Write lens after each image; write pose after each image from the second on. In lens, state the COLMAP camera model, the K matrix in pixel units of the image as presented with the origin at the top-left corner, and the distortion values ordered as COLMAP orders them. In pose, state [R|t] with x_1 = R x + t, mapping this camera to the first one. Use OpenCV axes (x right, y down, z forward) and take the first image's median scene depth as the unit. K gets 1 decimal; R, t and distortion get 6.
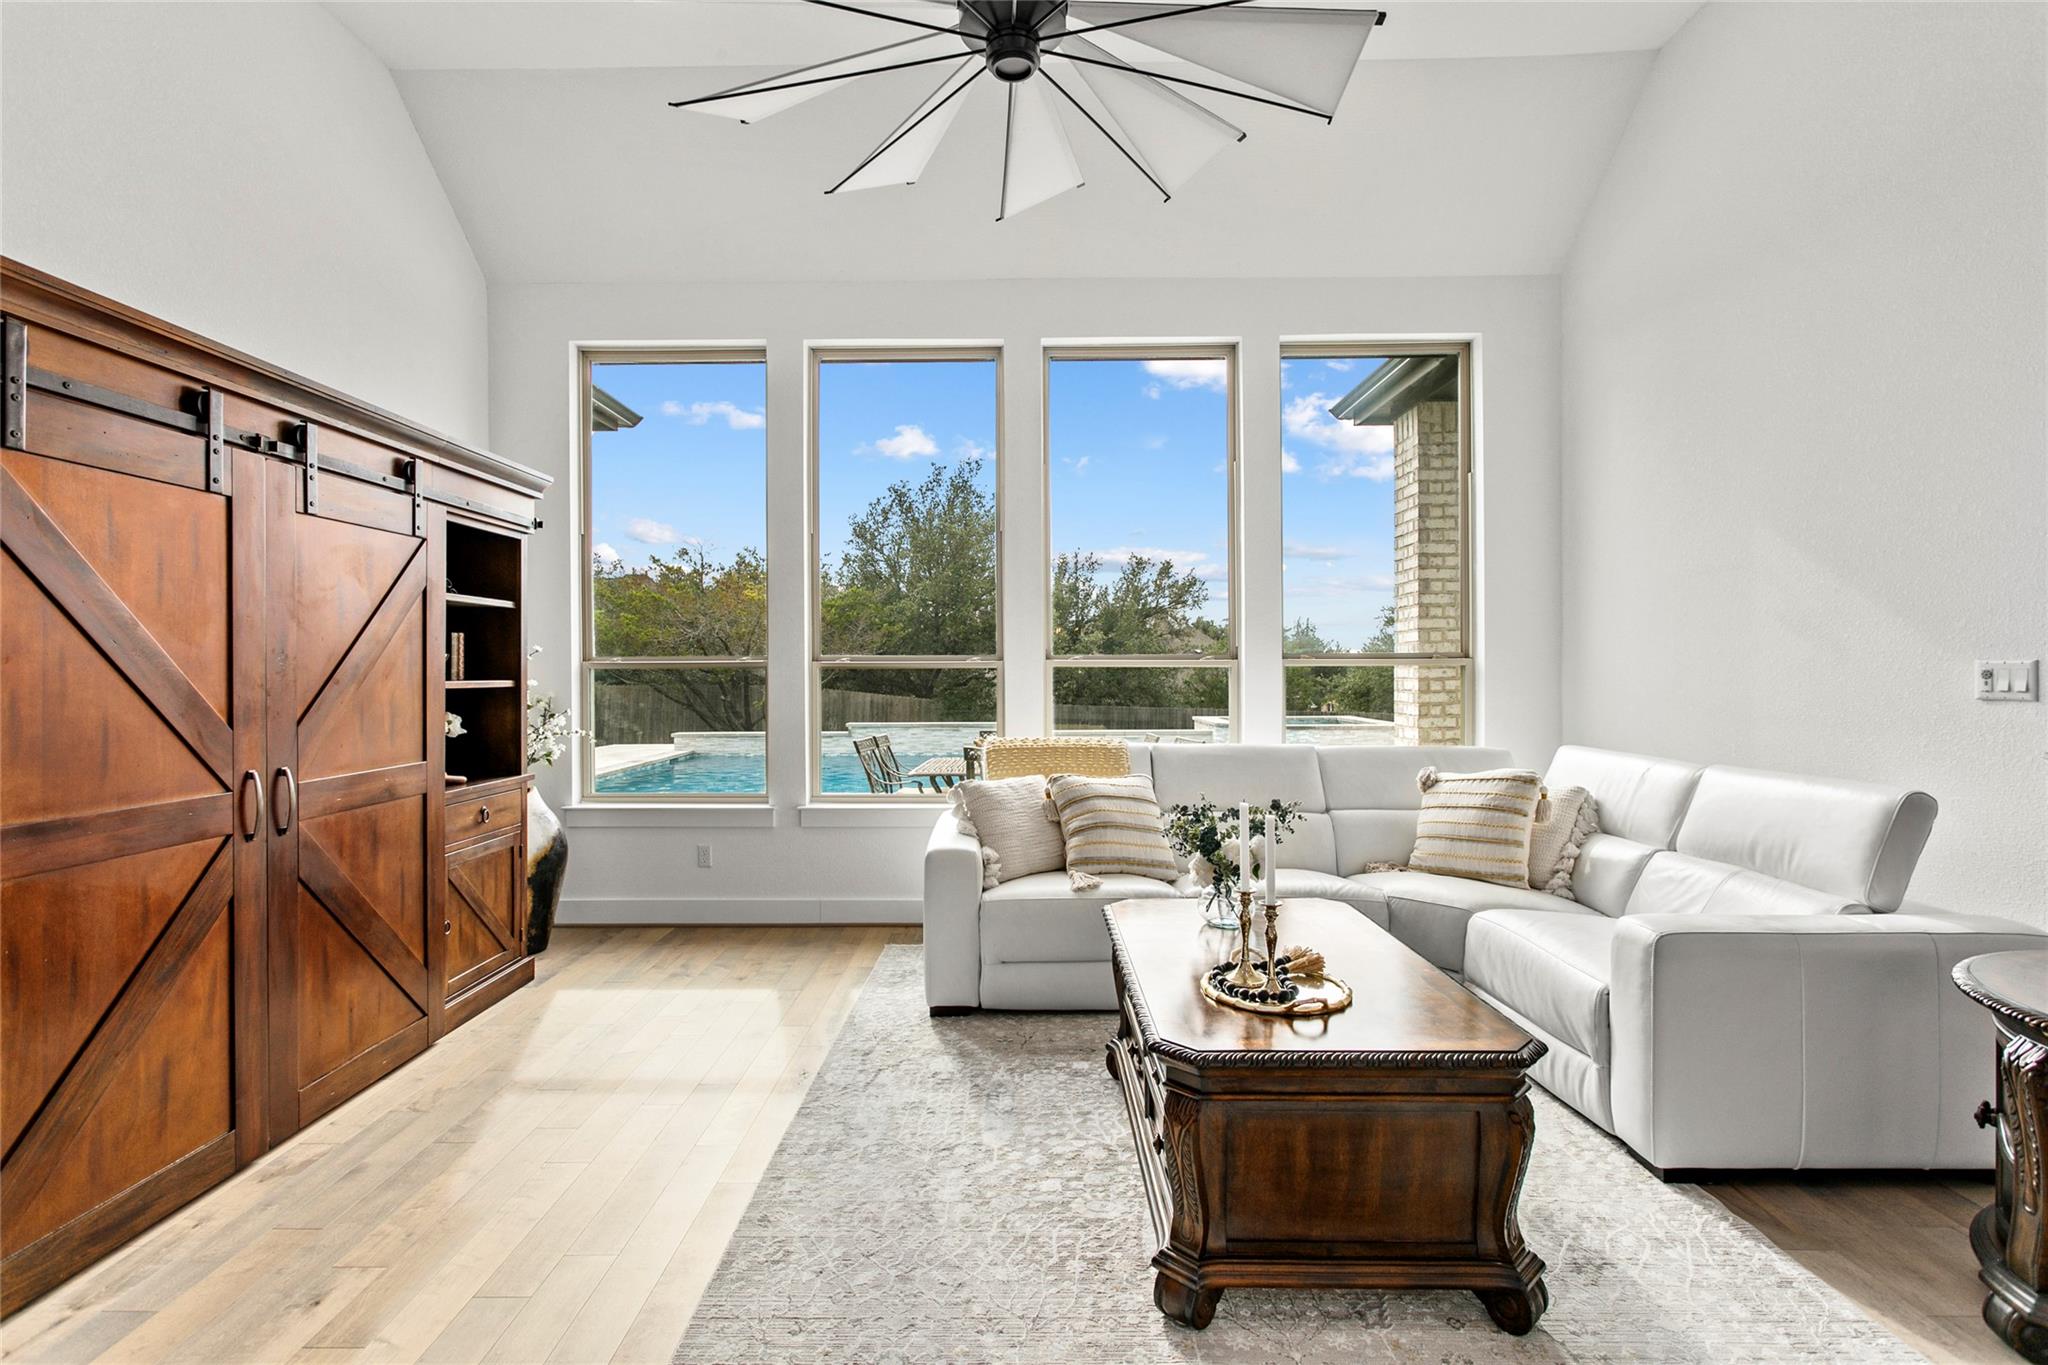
lens RADIAL K [[966.0, 0, 1016.3], [0, 966.0, 662.0], [0, 0, 1]] dist [-0.001059, 0.000624]
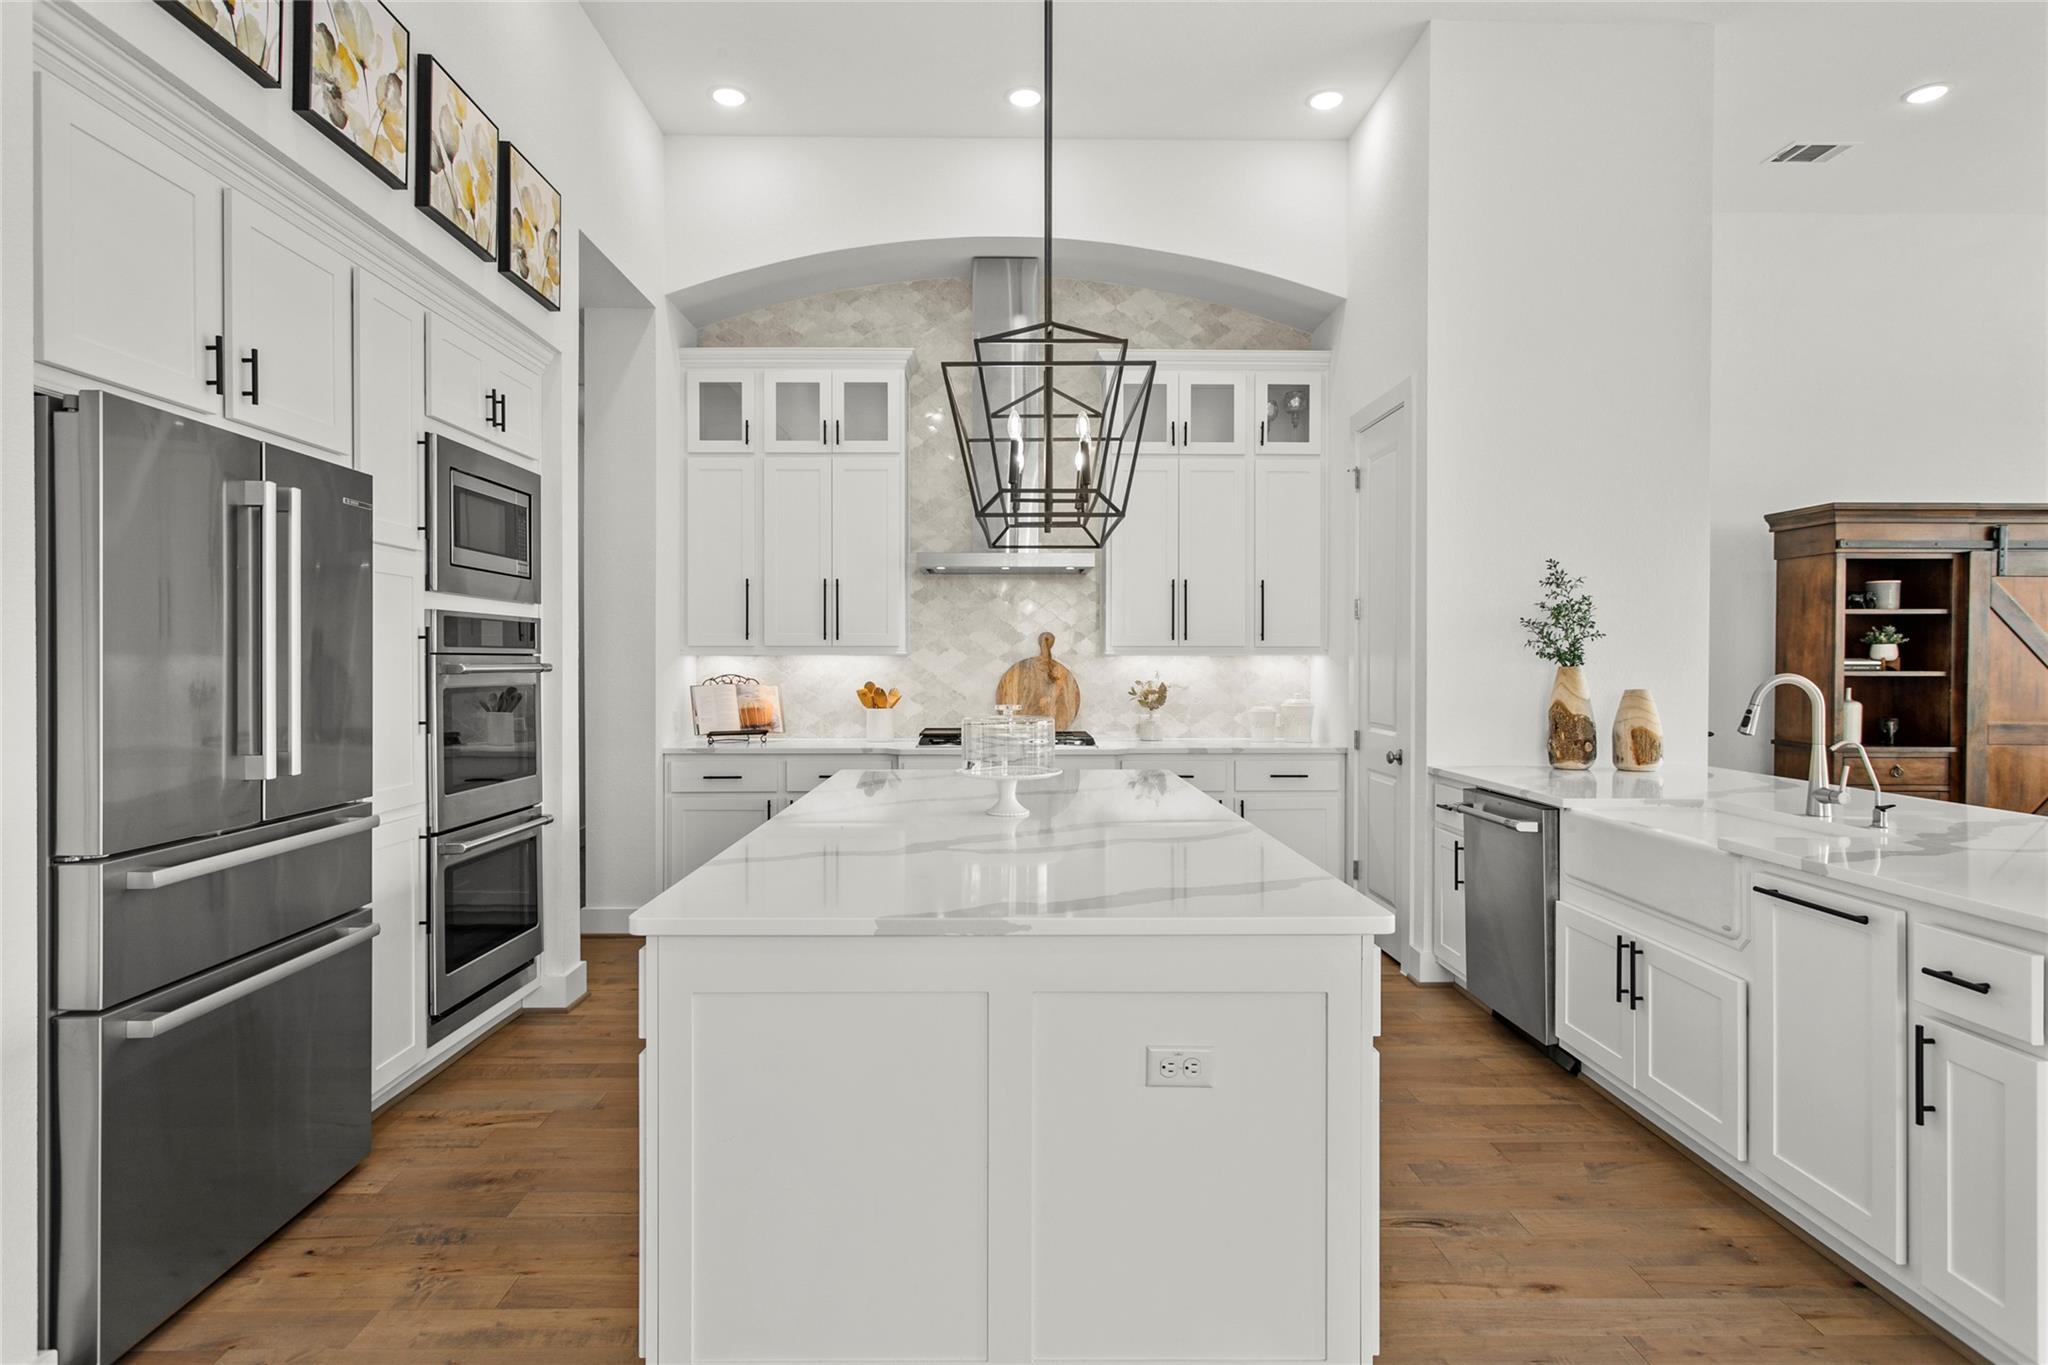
lens RADIAL K [[1094.8, 0, 1024.0], [0, 1094.8, 682.5], [0, 0, 1]] dist [-0.003370, 0.001413]
pose [[0.029968, 0.022330, -0.999301, 1.125401], [0.004160, 0.999739, 0.022464, -0.009931], [0.999542, -0.004830, 0.029867, -1.057702]]
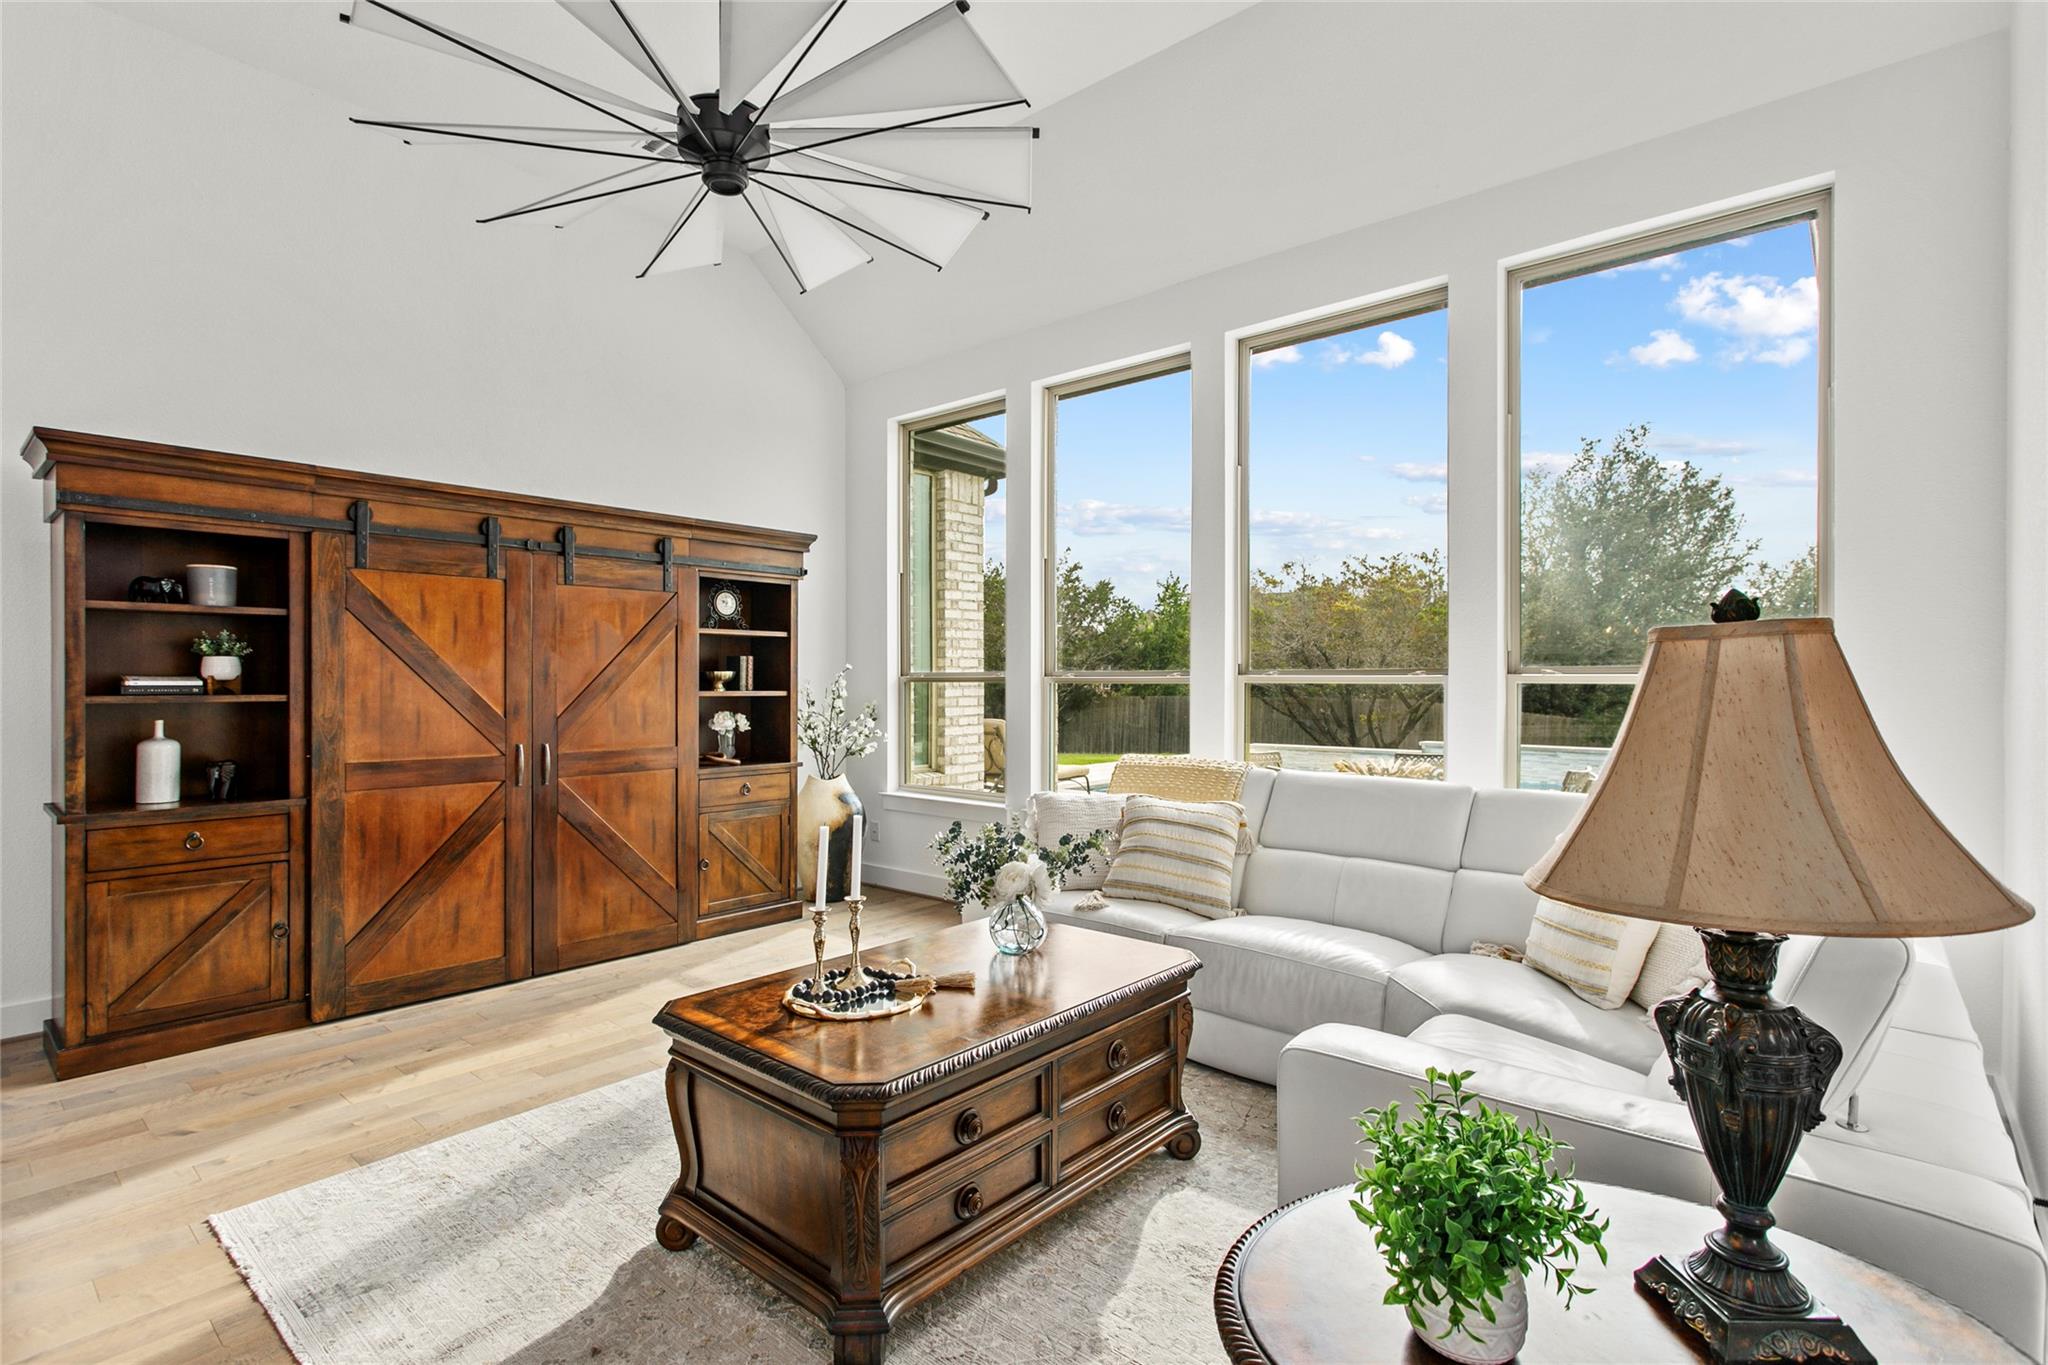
lens RADIAL K [[981.9, 0, 1024.0], [0, 981.9, 682.5], [0, 0, 1]] dist [-0.003443, 0.000080]
pose [[0.764266, 0.005557, -0.644877, 0.785222], [-0.000351, 0.999966, 0.008200, -0.005511], [0.644901, -0.006041, 0.764243, 0.226084]]
